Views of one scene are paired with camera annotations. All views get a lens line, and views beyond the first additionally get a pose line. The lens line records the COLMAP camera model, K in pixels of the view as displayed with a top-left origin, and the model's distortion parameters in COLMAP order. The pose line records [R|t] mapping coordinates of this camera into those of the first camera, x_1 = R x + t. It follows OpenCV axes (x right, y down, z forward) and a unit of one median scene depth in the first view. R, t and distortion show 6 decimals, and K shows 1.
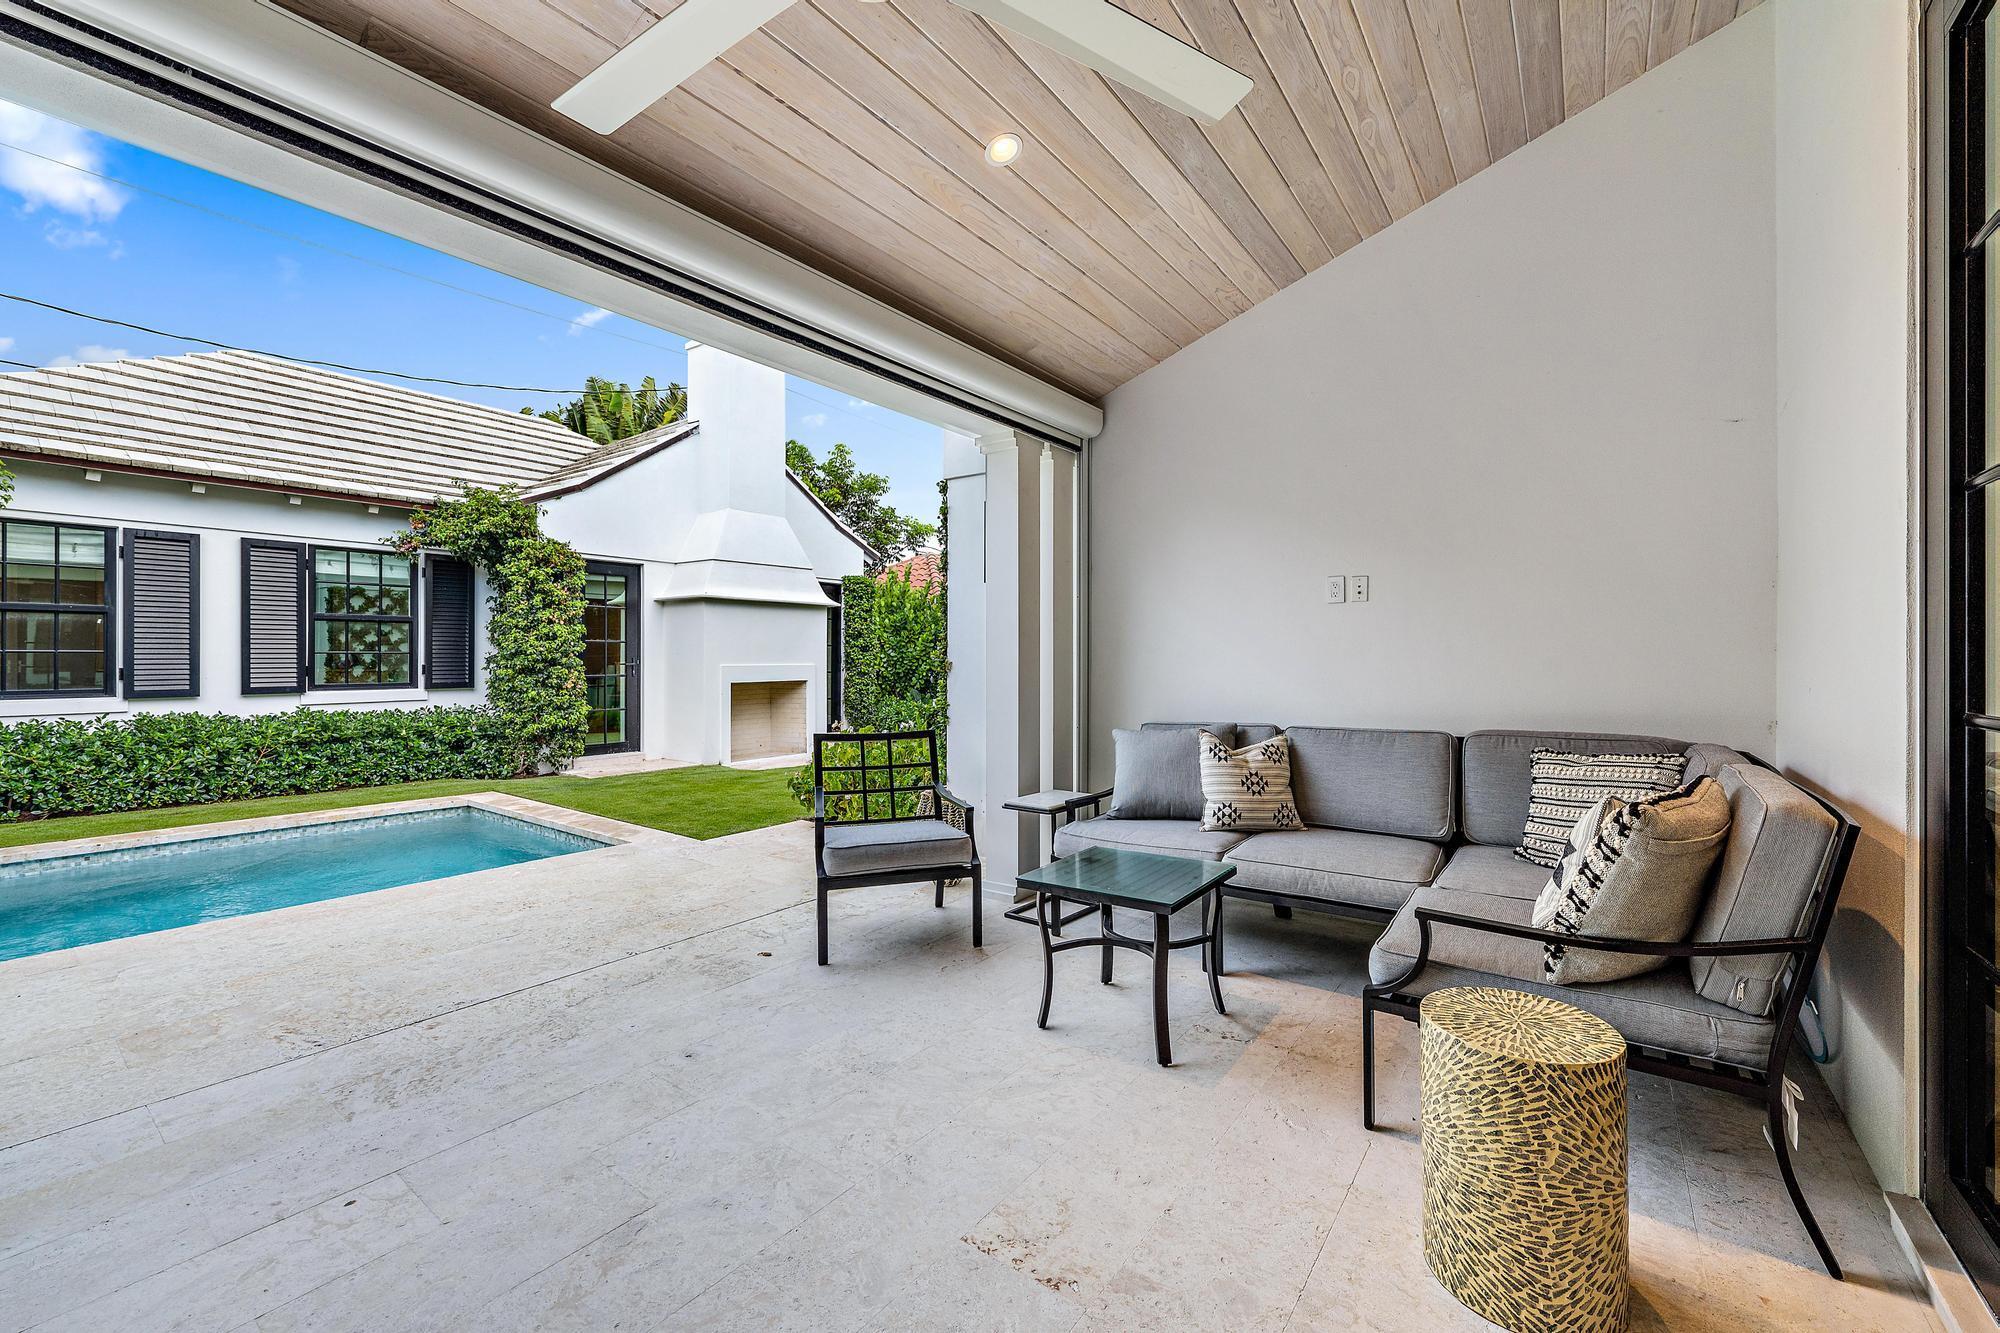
lens RADIAL K [[805.8, 0, 997.7], [0, 805.8, 665.2], [0, 0, 1]] dist [-0.001819, -0.000254]
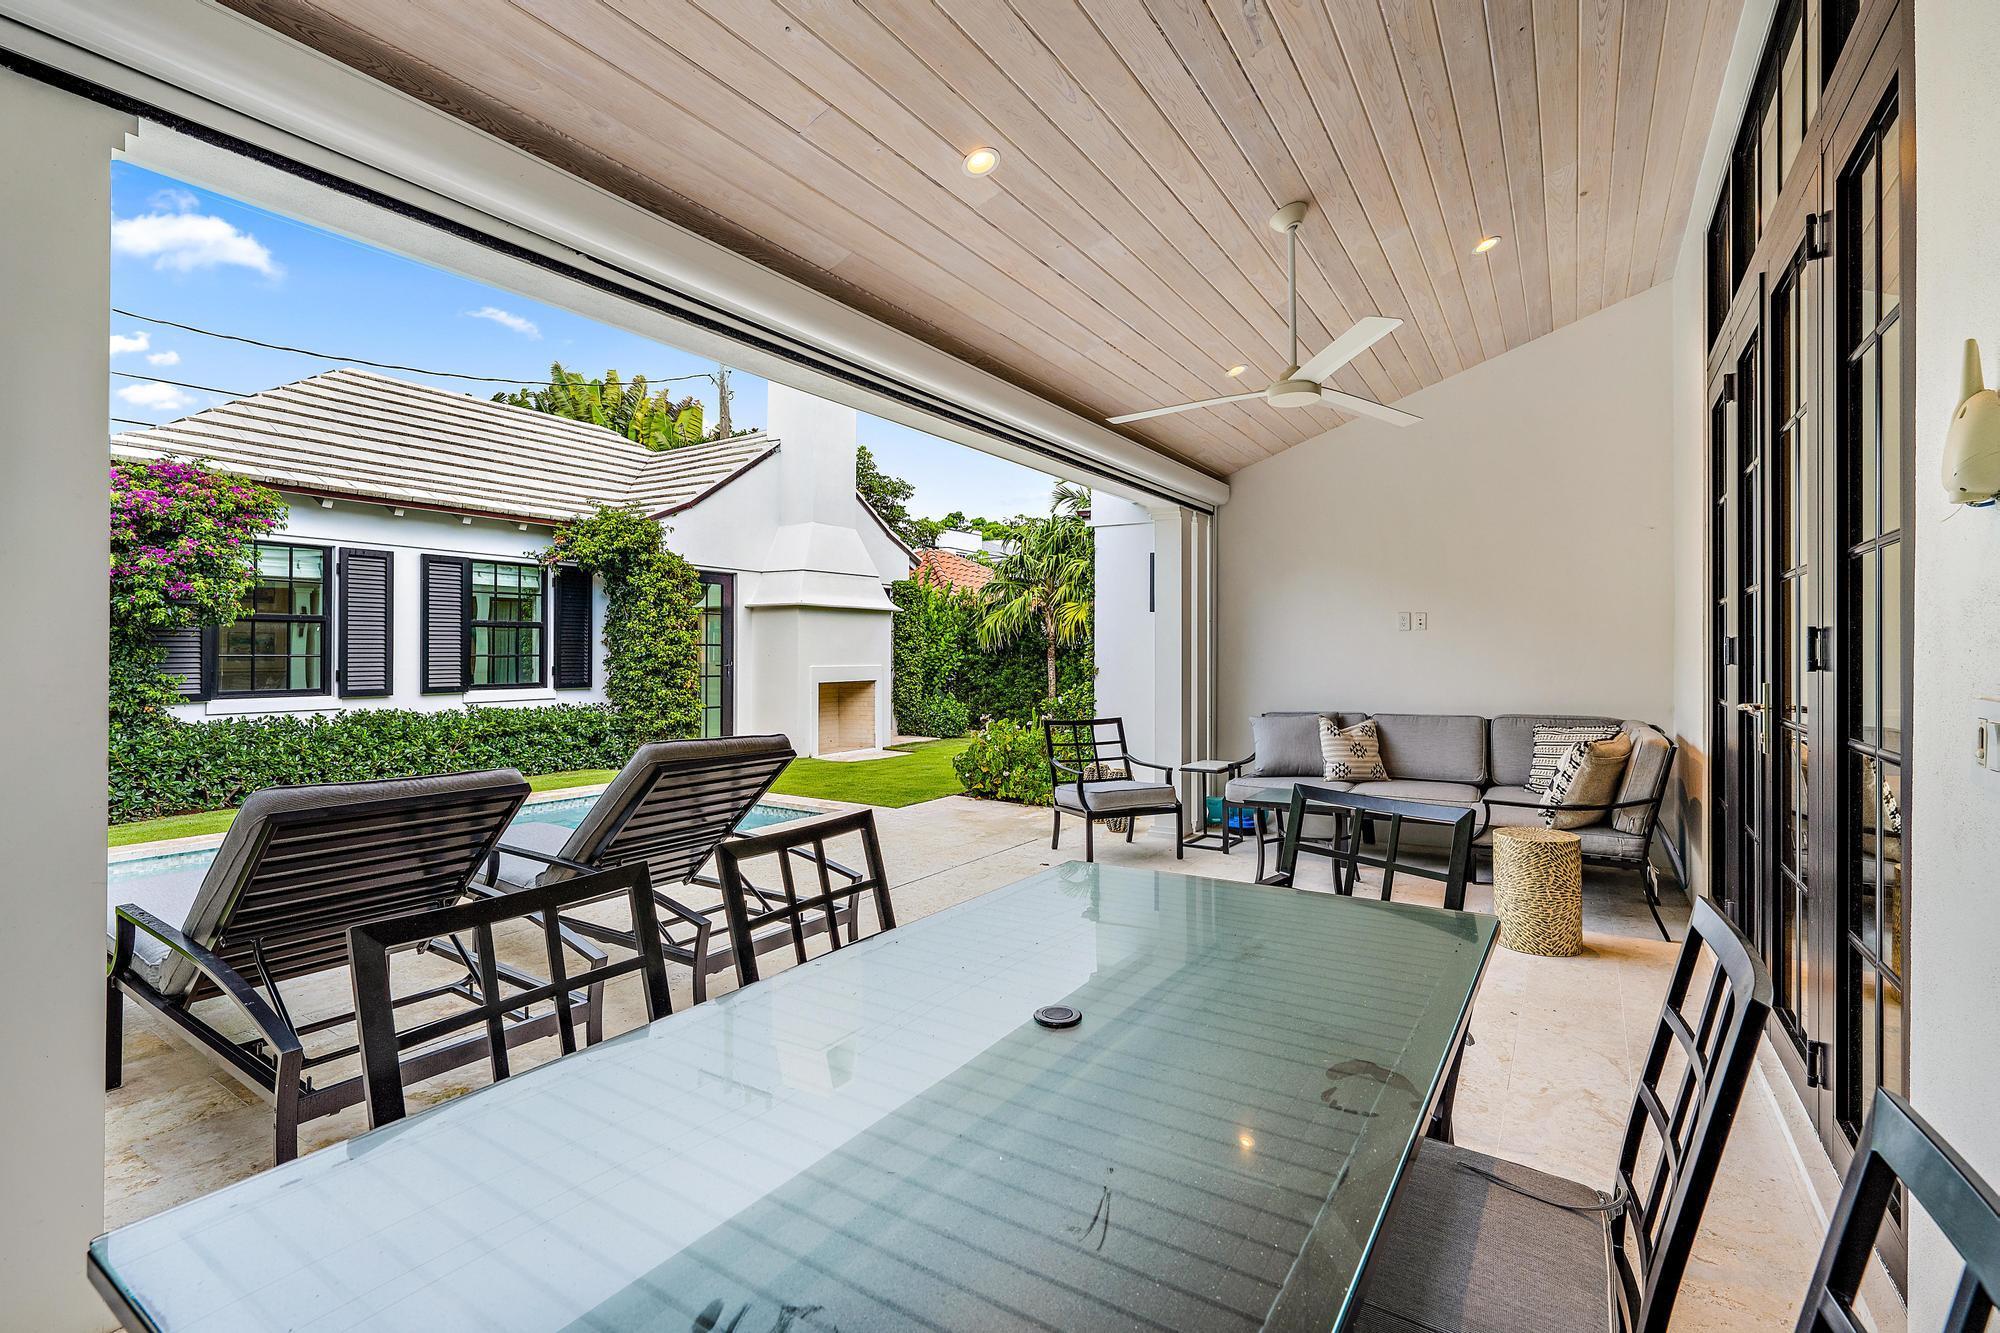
lens RADIAL K [[891.7, 0, 1002.3], [0, 891.7, 657.0], [0, 0, 1]] dist [0.000236, -0.000153]
pose [[0.997865, 0.002074, 0.065273, -0.232323], [-0.001730, 0.999984, -0.005332, -0.010043], [-0.065283, 0.005207, 0.997853, -0.321739]]
